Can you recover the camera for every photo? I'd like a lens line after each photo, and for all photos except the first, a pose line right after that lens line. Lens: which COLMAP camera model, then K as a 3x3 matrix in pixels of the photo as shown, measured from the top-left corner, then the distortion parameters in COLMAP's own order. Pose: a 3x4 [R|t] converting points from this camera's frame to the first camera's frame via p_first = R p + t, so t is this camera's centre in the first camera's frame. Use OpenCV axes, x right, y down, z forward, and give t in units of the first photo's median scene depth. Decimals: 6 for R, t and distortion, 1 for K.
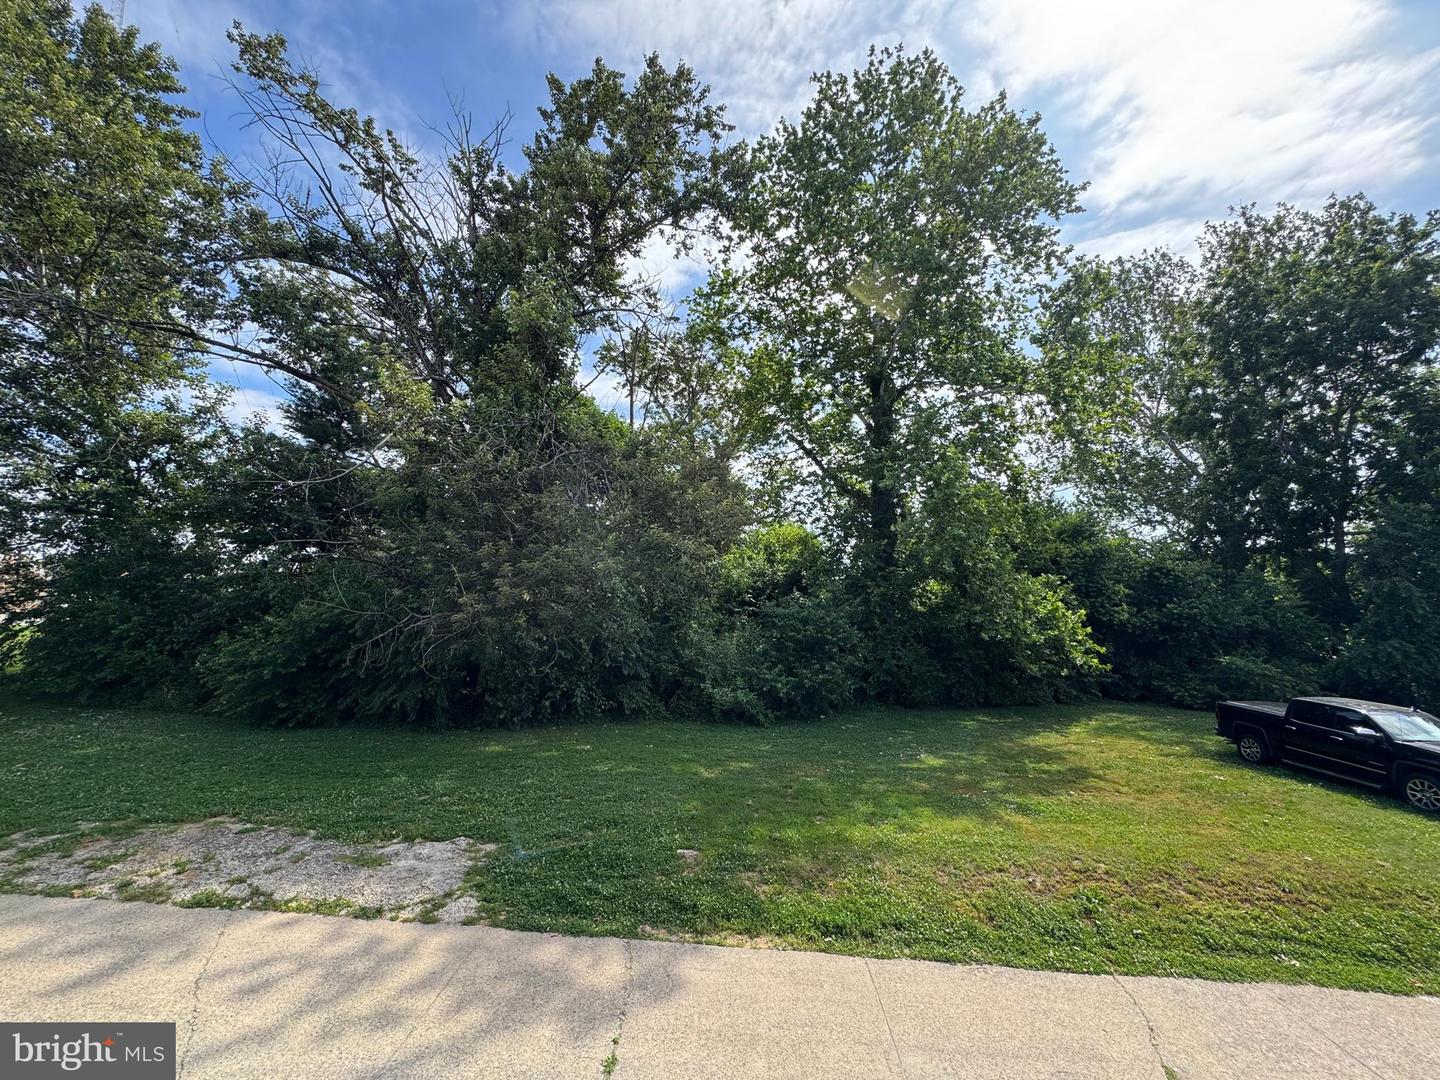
lens RADIAL K [[575.5, 0, 720.4], [0, 575.5, 537.7], [0, 0, 1]] dist [-0.002696, 0.000301]
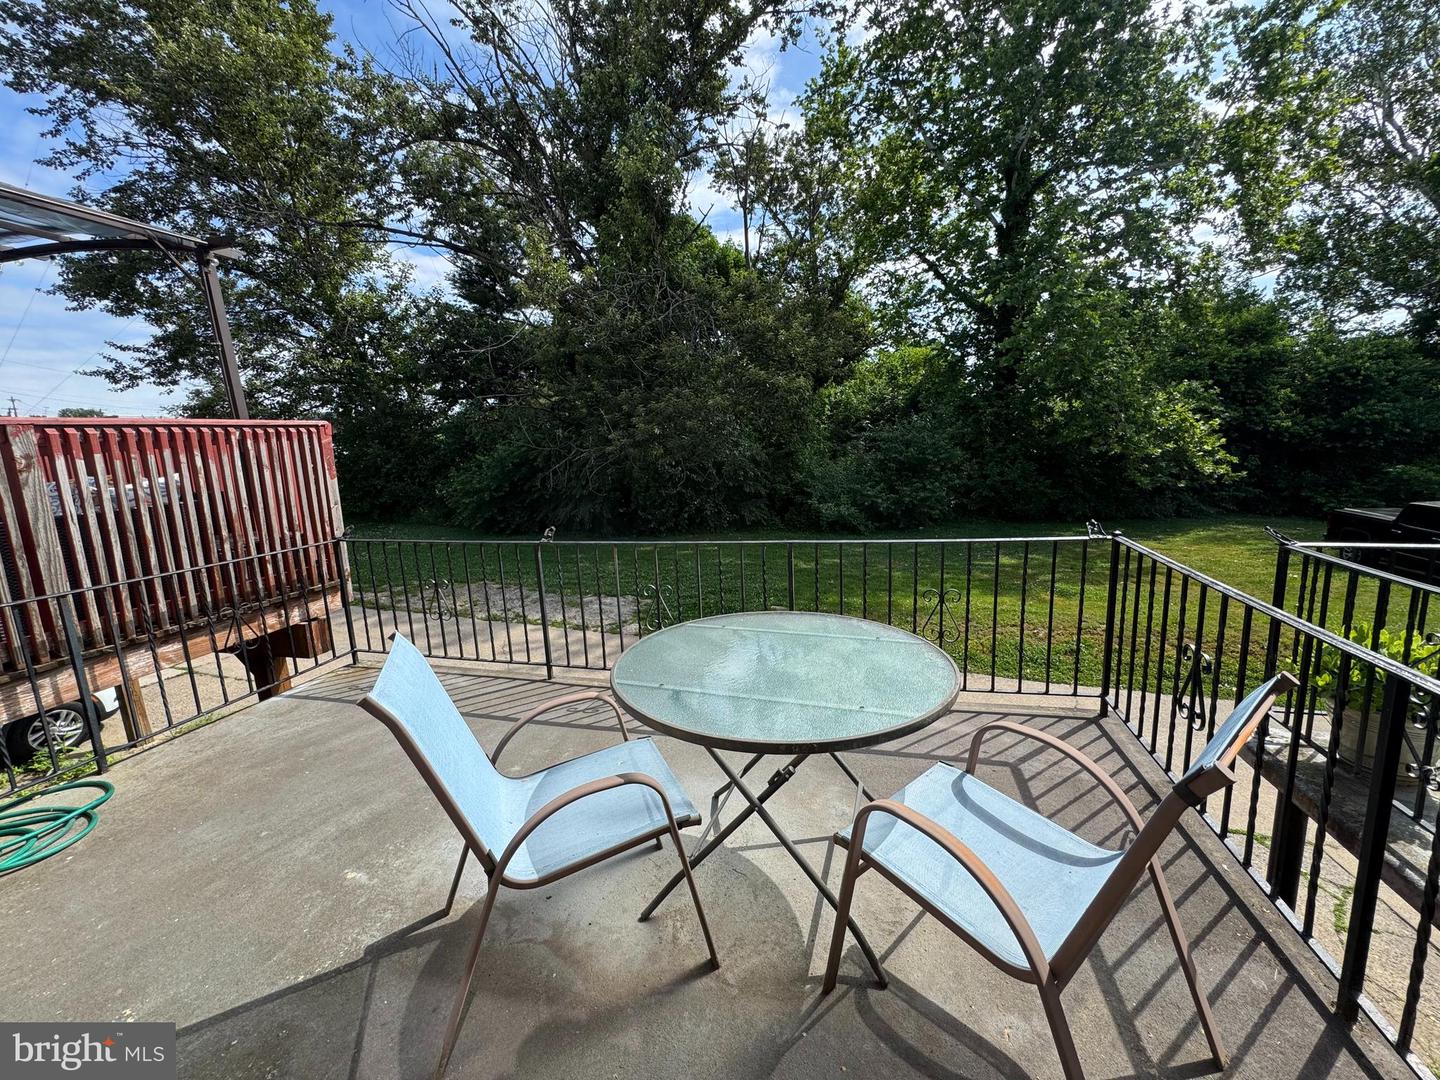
lens RADIAL K [[575.5, 0, 722.5], [0, 575.5, 538.5], [0, 0, 1]] dist [-0.002696, 0.000301]
pose [[0.972206, 0.000589, -0.234126, 0.050353], [0.067418, 0.956936, 0.282362, -0.010061], [0.224210, -0.290298, 0.930299, -0.110375]]
